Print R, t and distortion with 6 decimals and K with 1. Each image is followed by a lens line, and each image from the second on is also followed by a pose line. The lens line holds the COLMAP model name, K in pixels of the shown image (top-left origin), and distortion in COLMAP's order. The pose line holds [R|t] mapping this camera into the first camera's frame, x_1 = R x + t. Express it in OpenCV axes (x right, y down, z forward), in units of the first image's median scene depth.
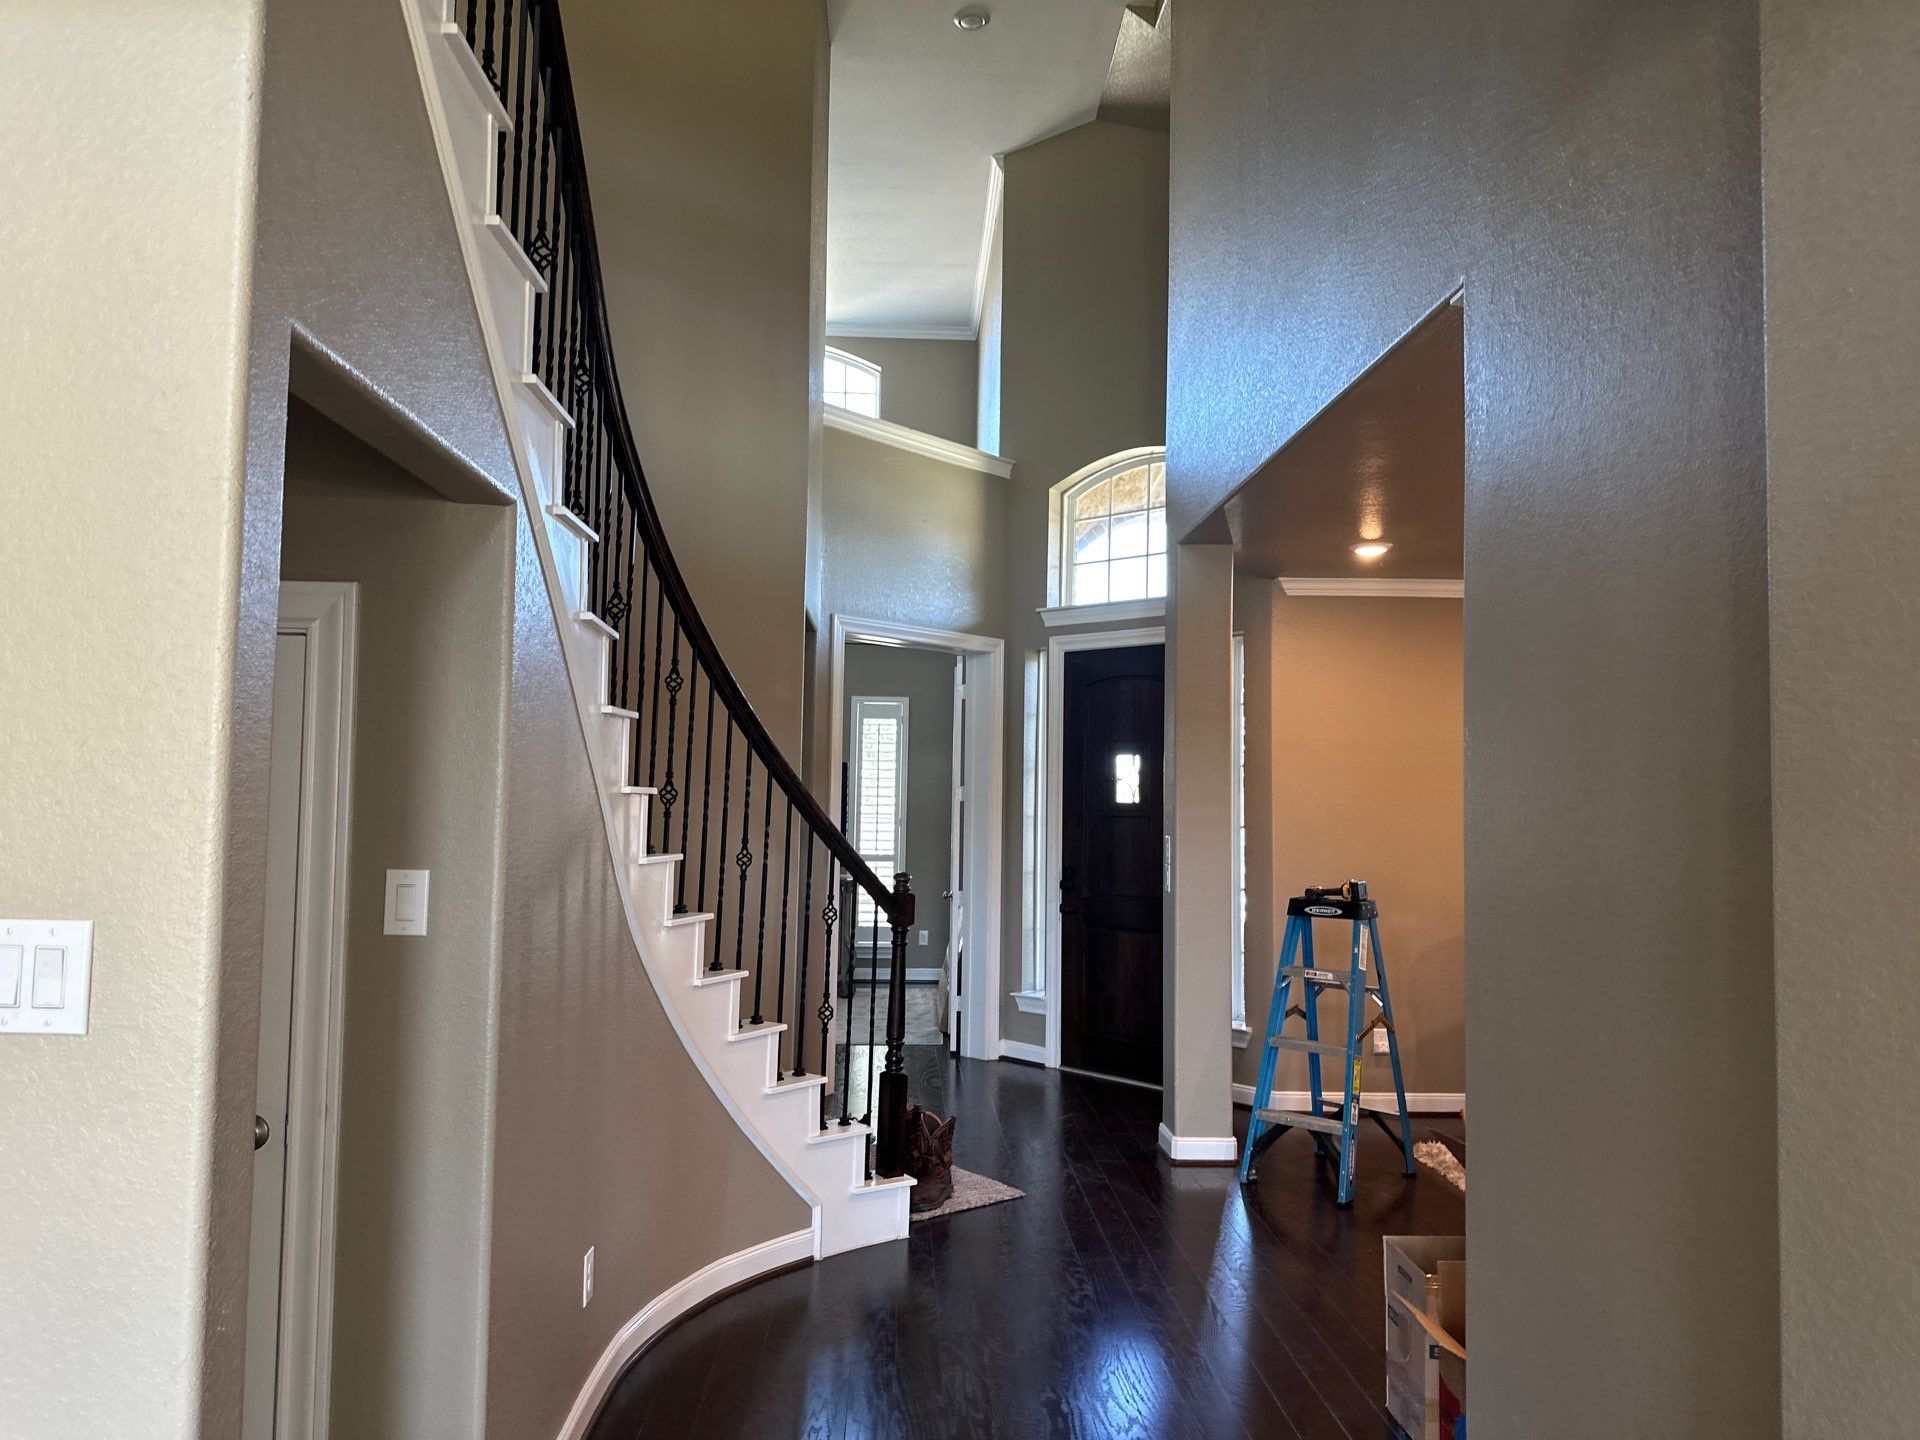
lens RADIAL K [[1333.0, 0, 956.2], [0, 1333.0, 718.5], [0, 0, 1]] dist [0.104403, -0.137824]
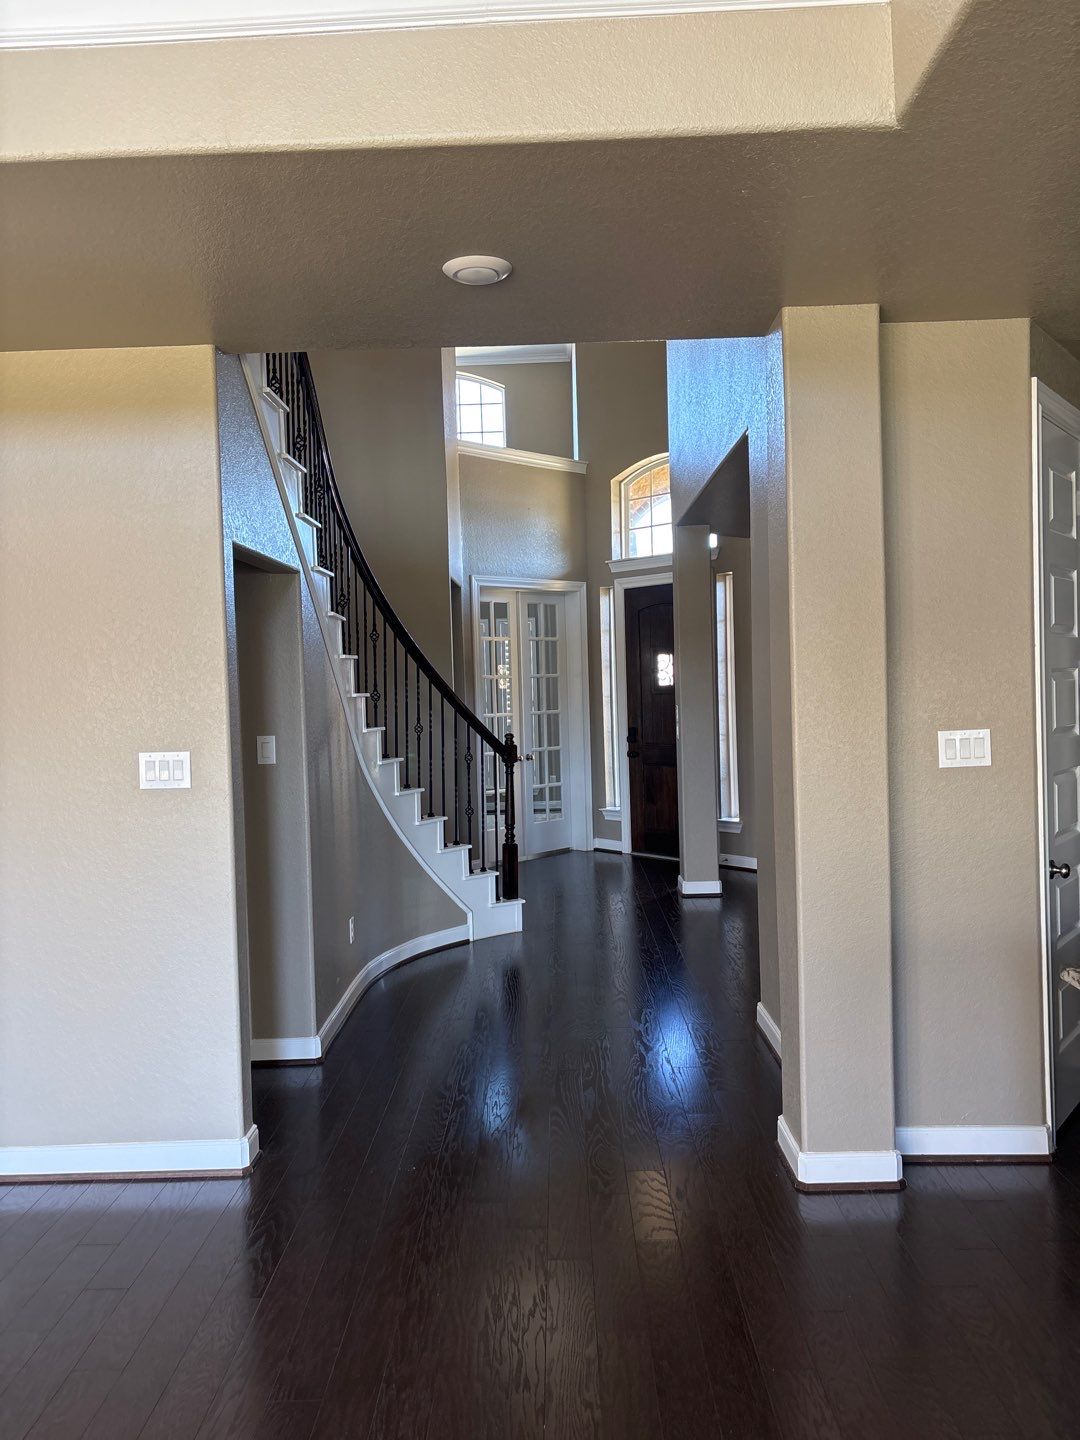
lens RADIAL K [[1089.0, 0, 540.0], [0, 1089.0, 720.0], [0, 0, 1]] dist [0.116927, 0.000055]
pose [[0.996992, -0.042438, -0.064858, 0.103687], [0.048416, 0.994436, 0.093562, -0.038311], [0.060527, -0.096421, 0.993499, -0.468803]]
